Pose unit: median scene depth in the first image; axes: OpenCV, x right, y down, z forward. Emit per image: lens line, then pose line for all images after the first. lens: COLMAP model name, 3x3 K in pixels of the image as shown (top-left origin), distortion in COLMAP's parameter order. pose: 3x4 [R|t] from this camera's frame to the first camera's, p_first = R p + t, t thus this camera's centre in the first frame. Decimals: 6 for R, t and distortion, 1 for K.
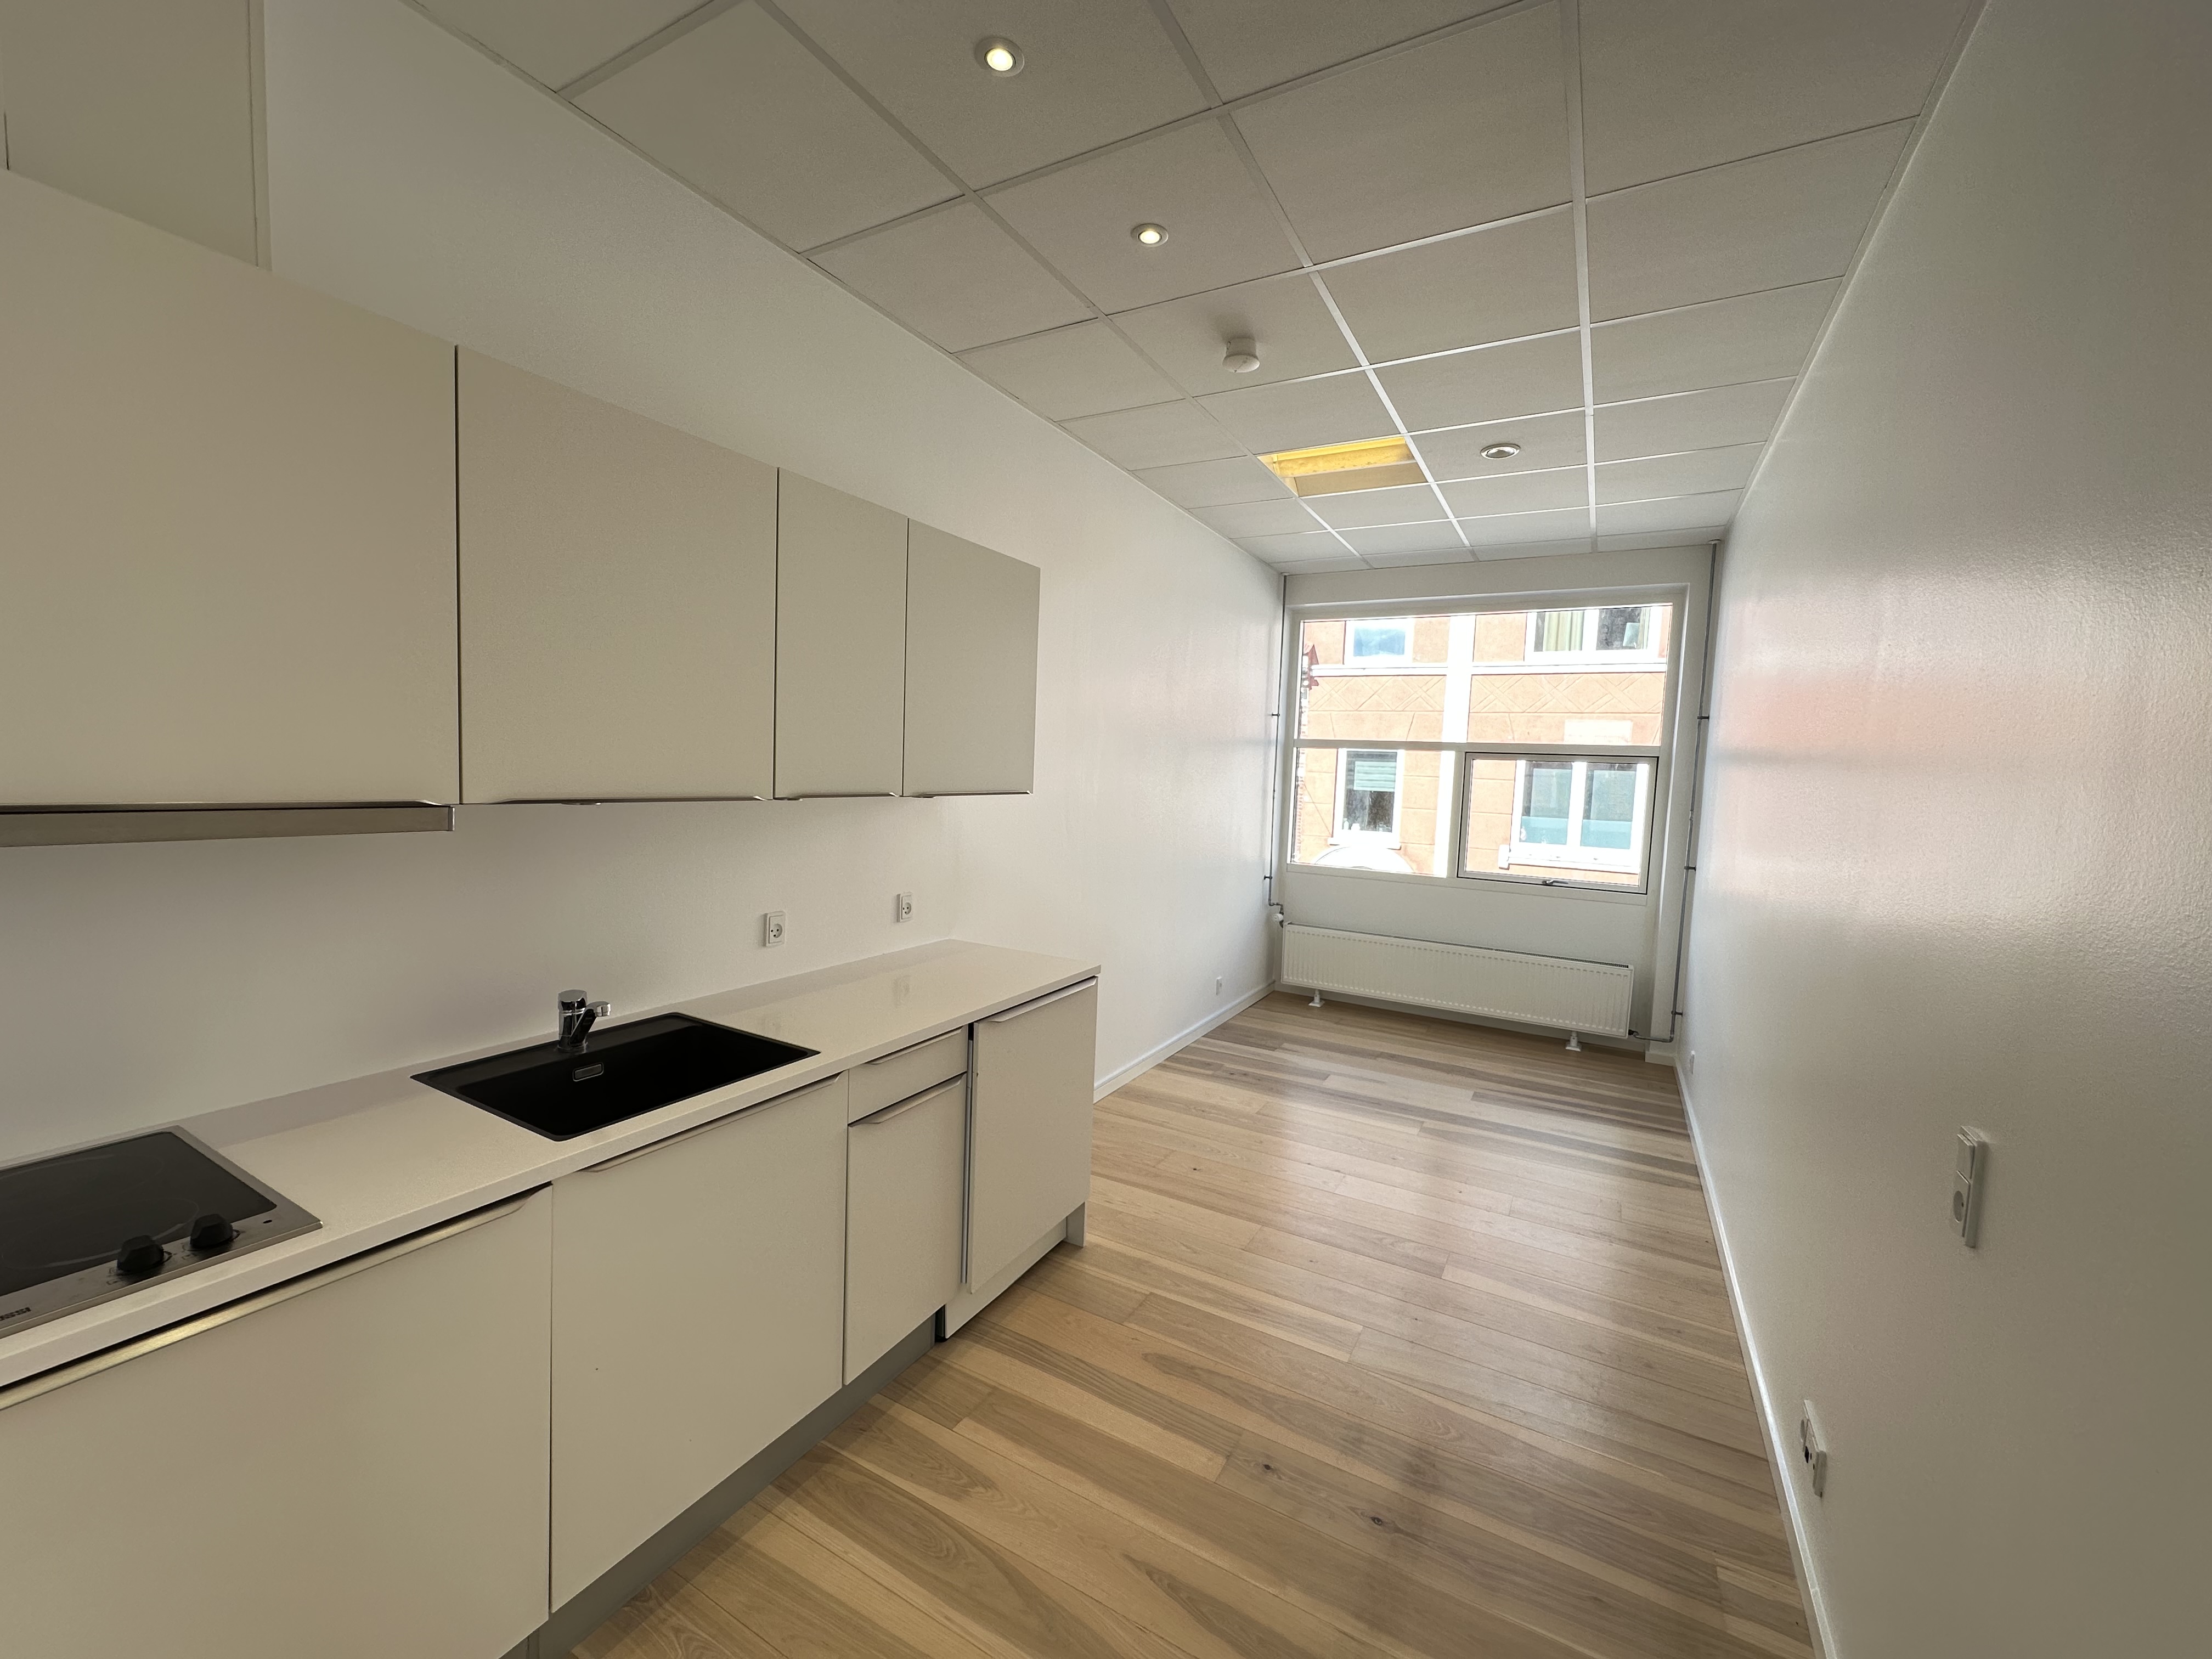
lens RADIAL K [[879.0, 0, 1107.1], [0, 879.0, 834.6], [0, 0, 1]] dist [-0.002354, -0.000478]
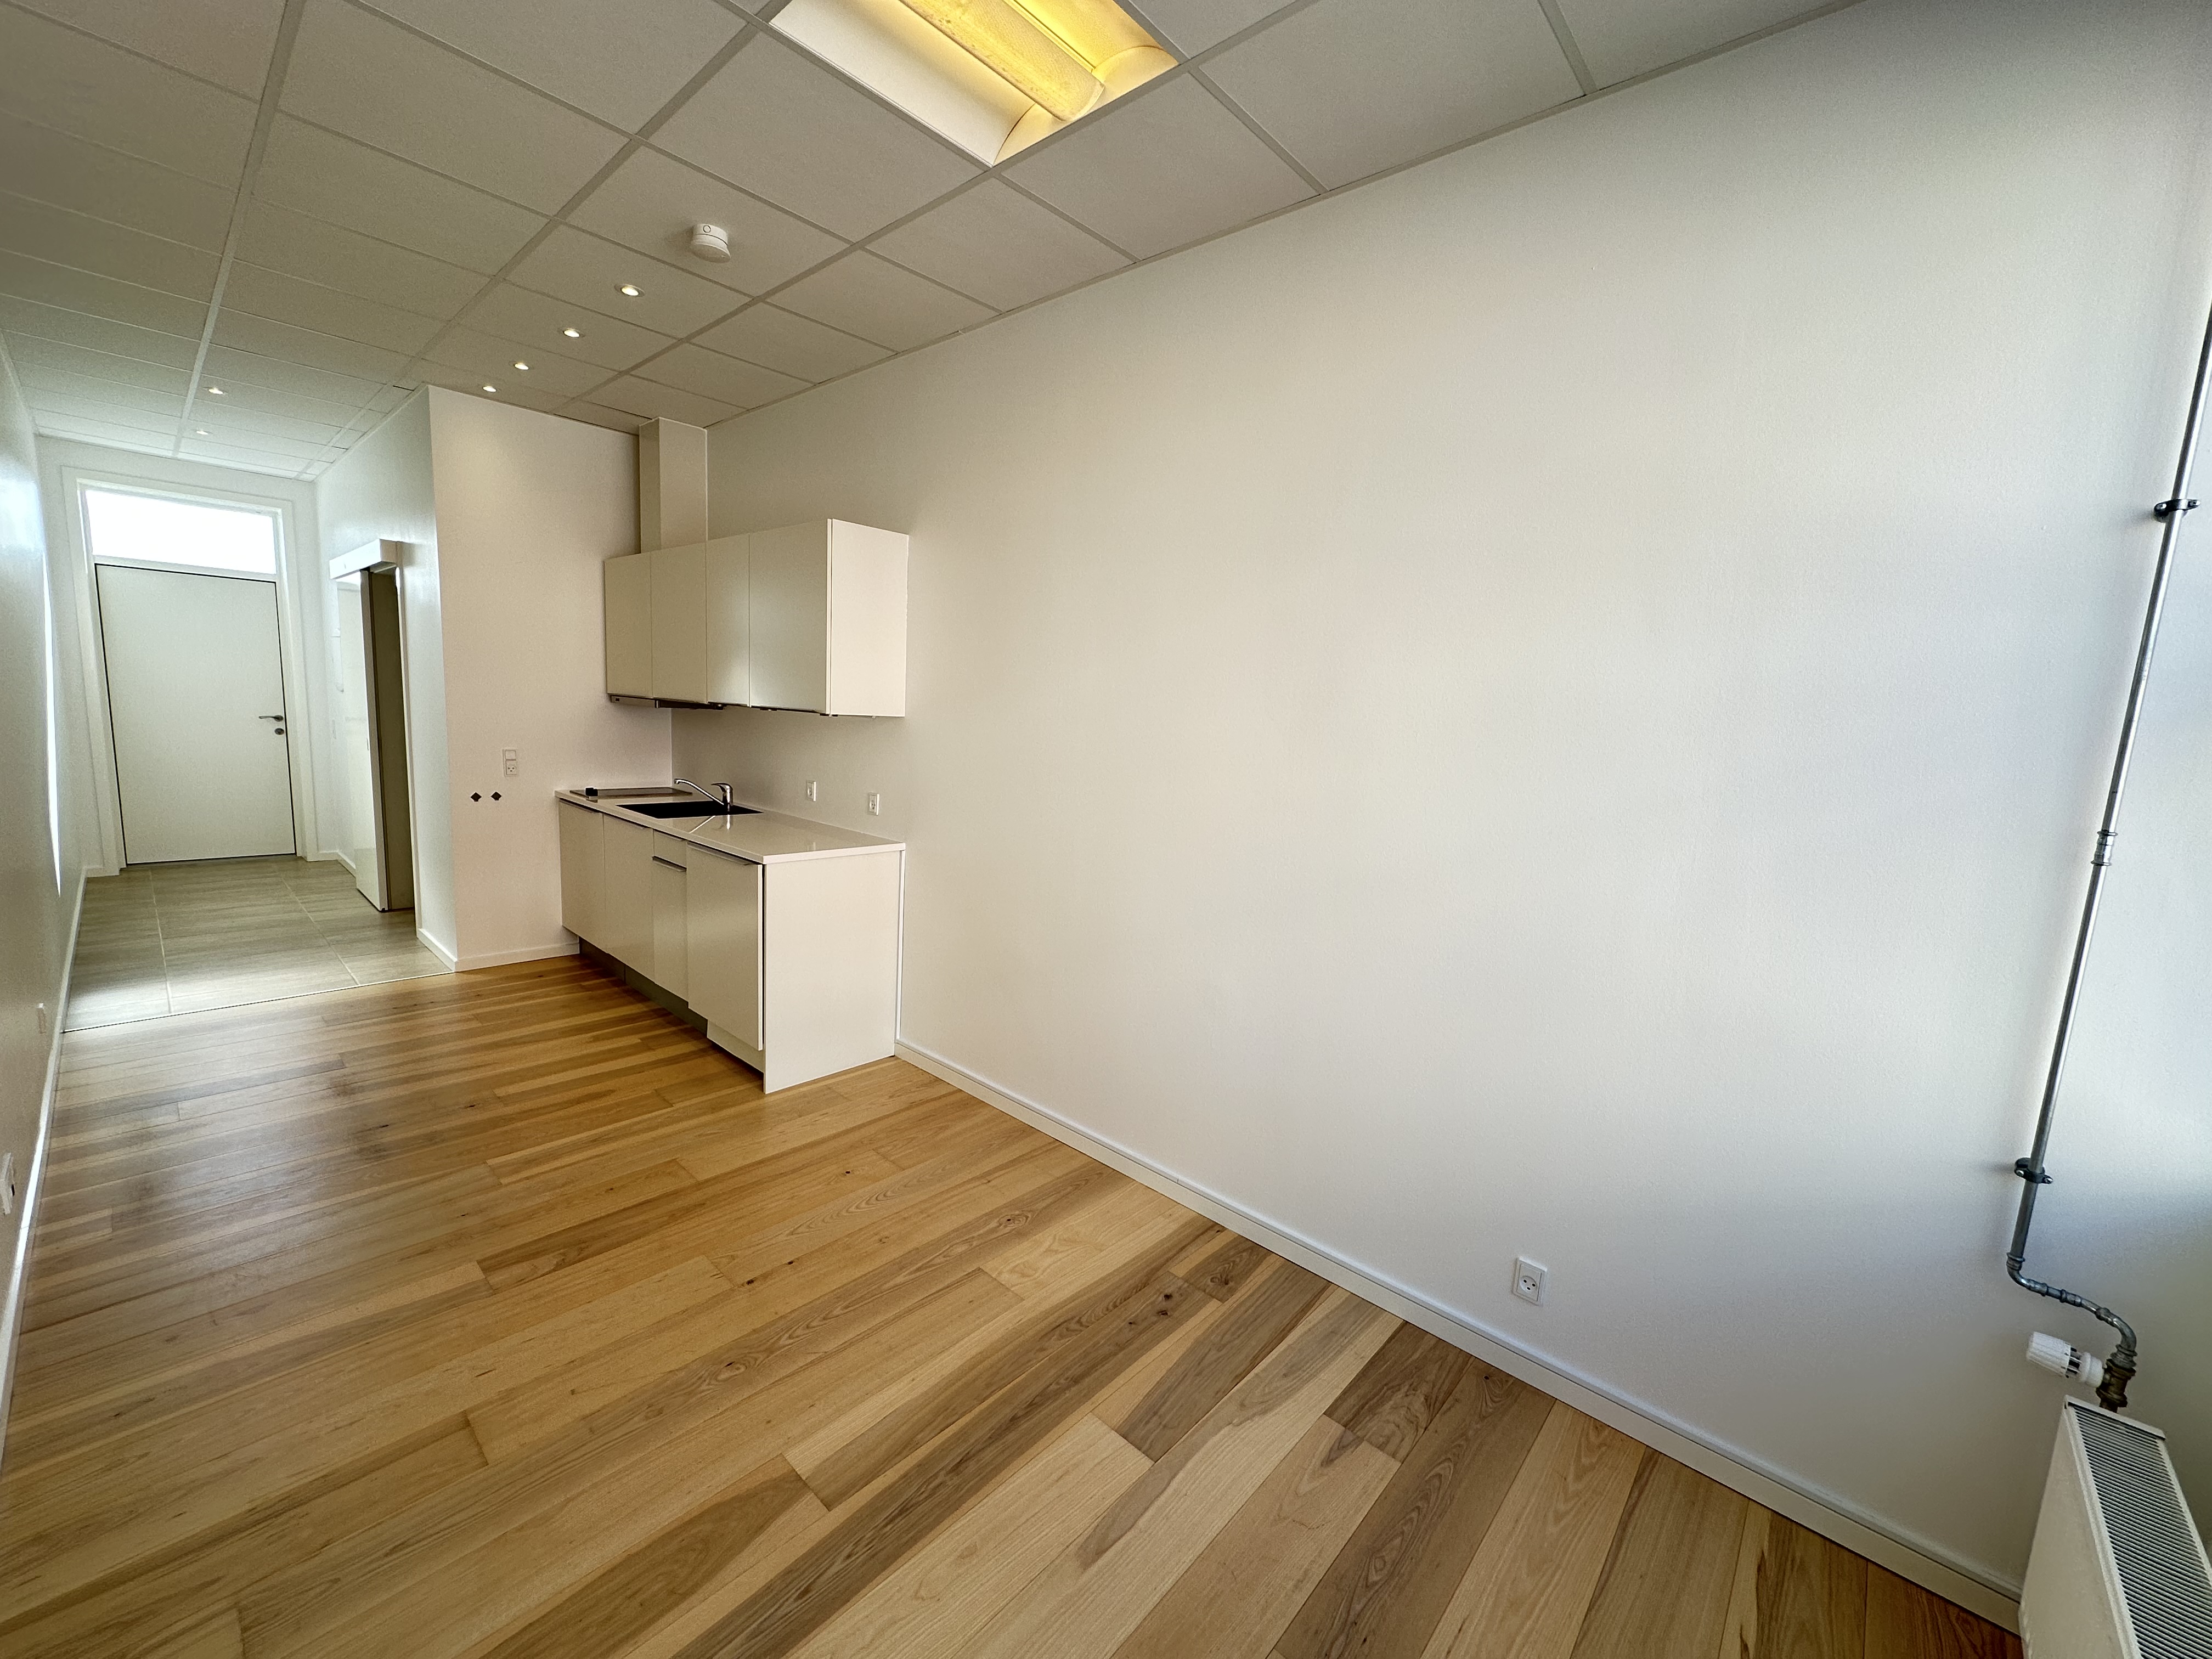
lens RADIAL K [[877.5, 0, 1106.0], [0, 877.5, 829.5], [0, 0, 1]] dist [0.001550, 0.000147]
pose [[-0.215251, 0.083134, -0.973014, 1.481626], [-0.141865, 0.983139, 0.115382, -0.124161], [0.966199, 0.162872, -0.199828, 2.405960]]
